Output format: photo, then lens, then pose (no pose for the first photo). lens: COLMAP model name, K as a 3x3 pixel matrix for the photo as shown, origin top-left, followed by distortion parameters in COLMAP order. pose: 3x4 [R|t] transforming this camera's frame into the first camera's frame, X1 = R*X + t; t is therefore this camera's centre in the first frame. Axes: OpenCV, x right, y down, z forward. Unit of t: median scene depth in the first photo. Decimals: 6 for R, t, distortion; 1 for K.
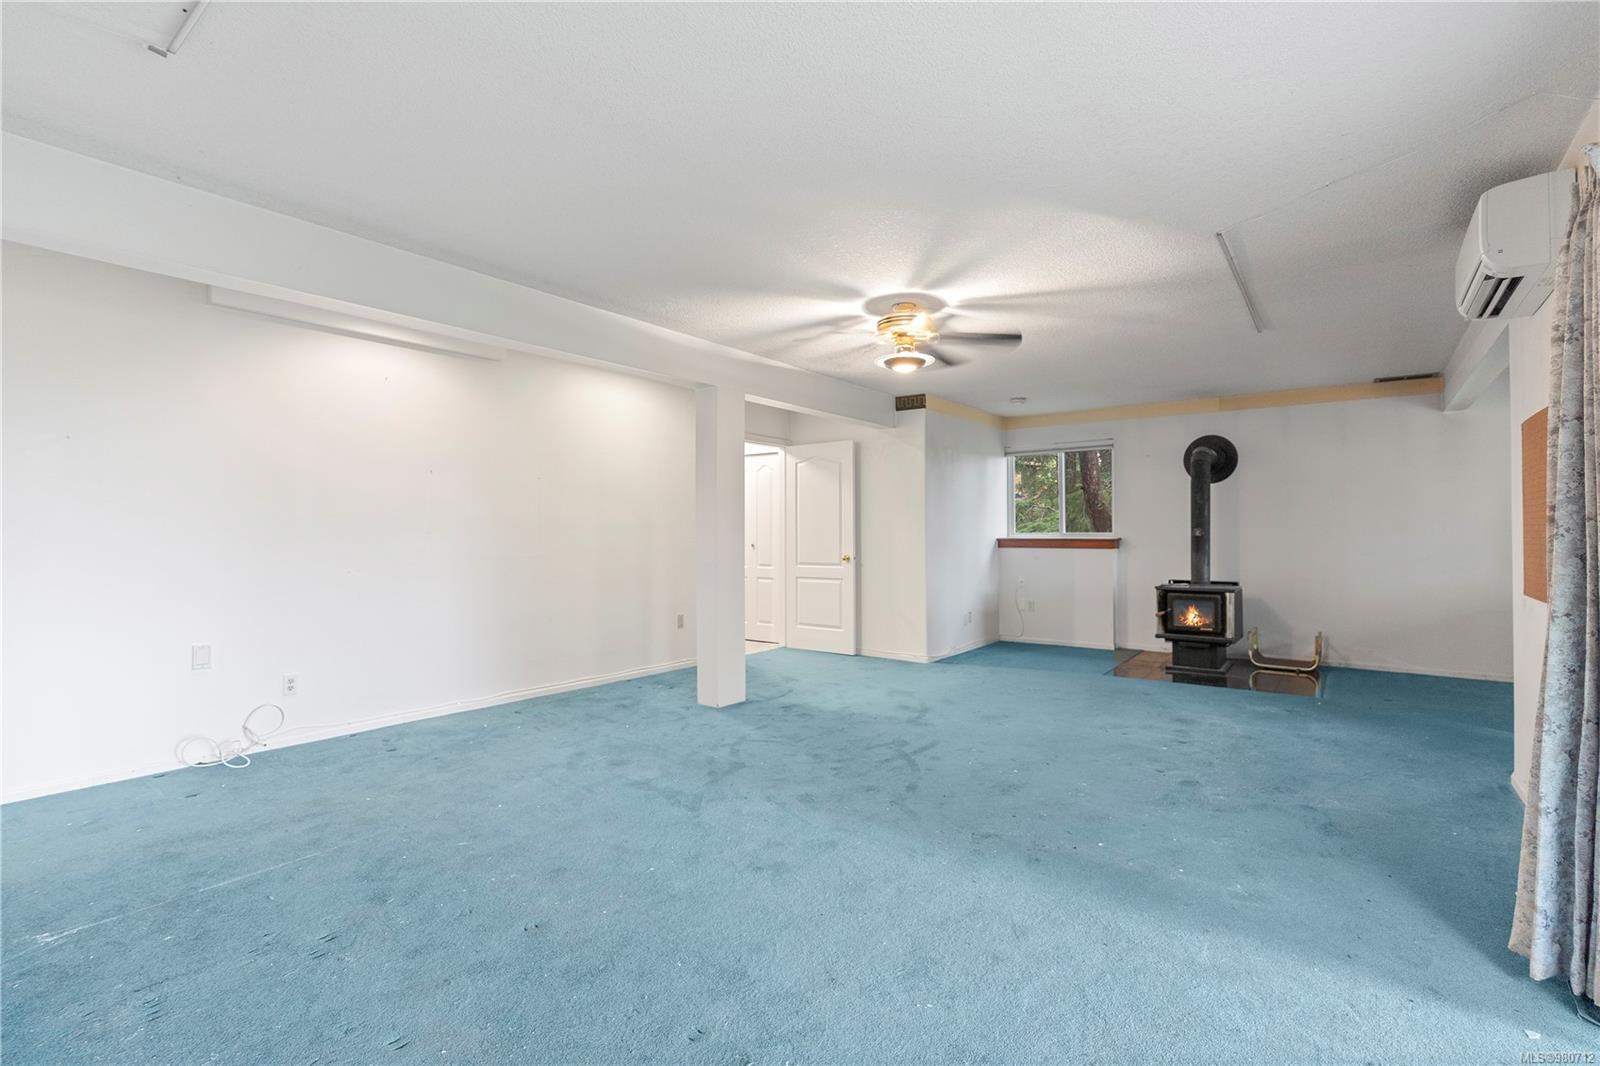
lens RADIAL K [[742.4, 0, 803.1], [0, 742.4, 536.2], [0, 0, 1]] dist [-0.009462, 0.003150]
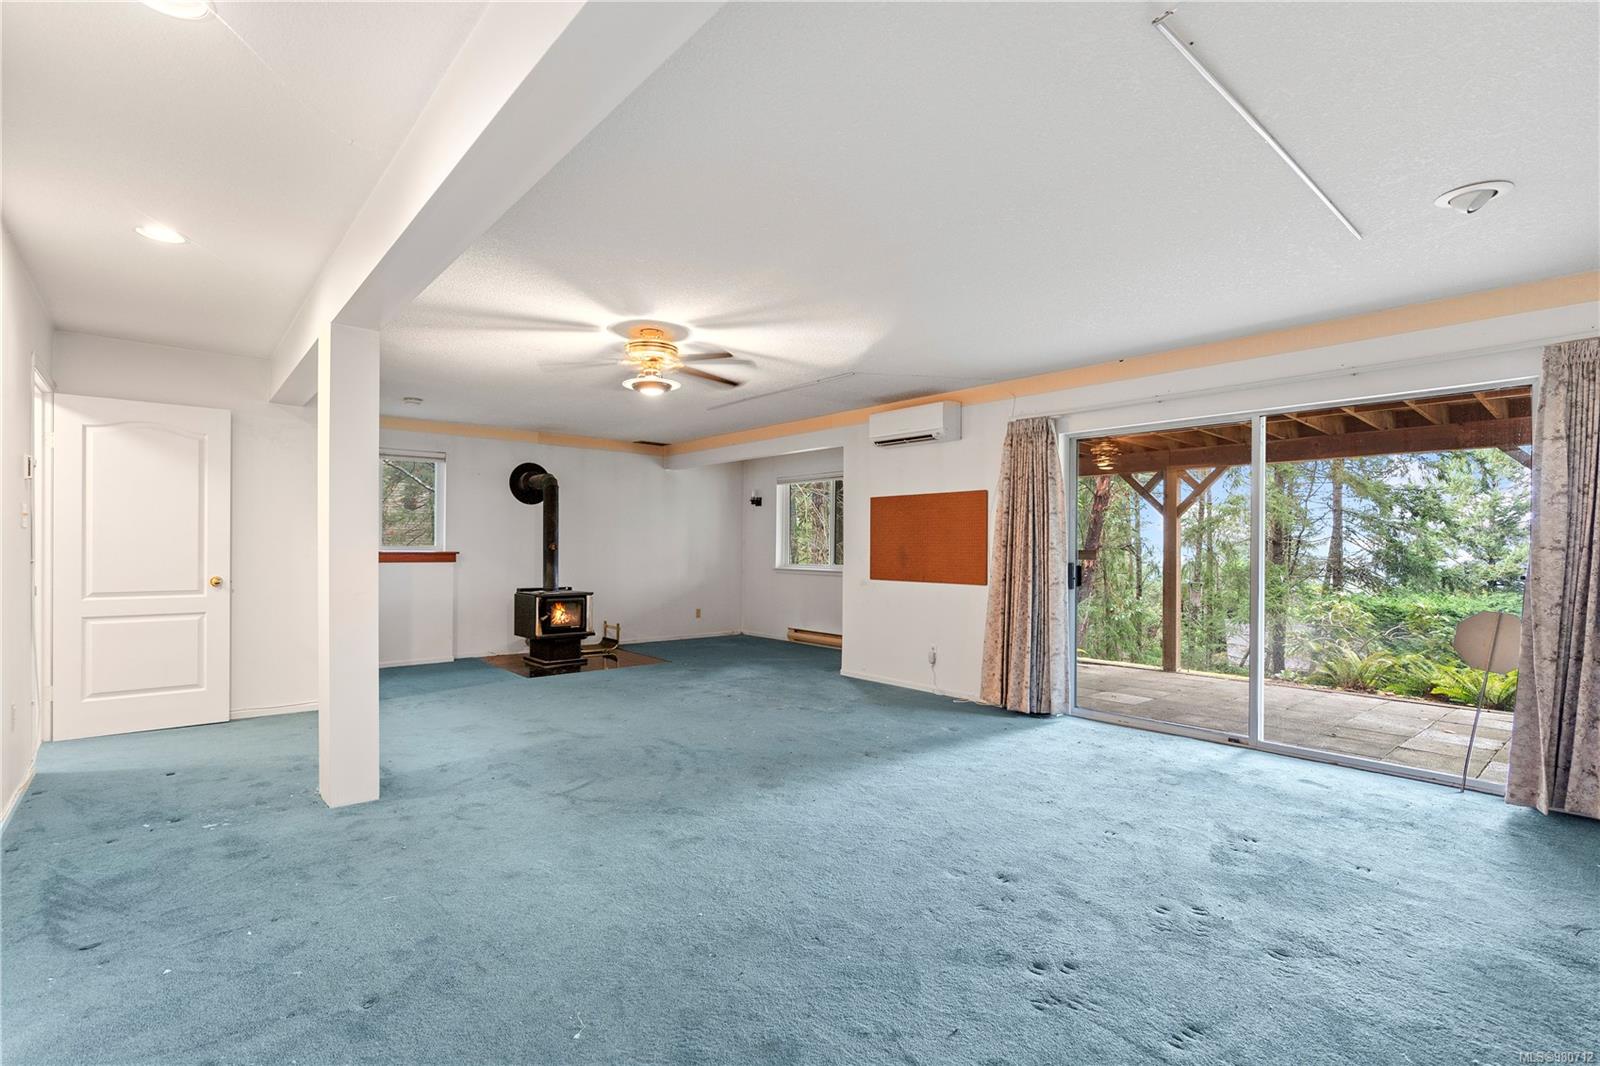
lens RADIAL K [[742.4, 0, 805.9], [0, 742.4, 541.2], [0, 0, 1]] dist [-0.009462, 0.003150]
pose [[0.198792, 0.010321, 0.979987, -0.552132], [-0.005040, 0.999942, -0.009508, -0.004320], [-0.980029, -0.003049, 0.198833, 0.364762]]
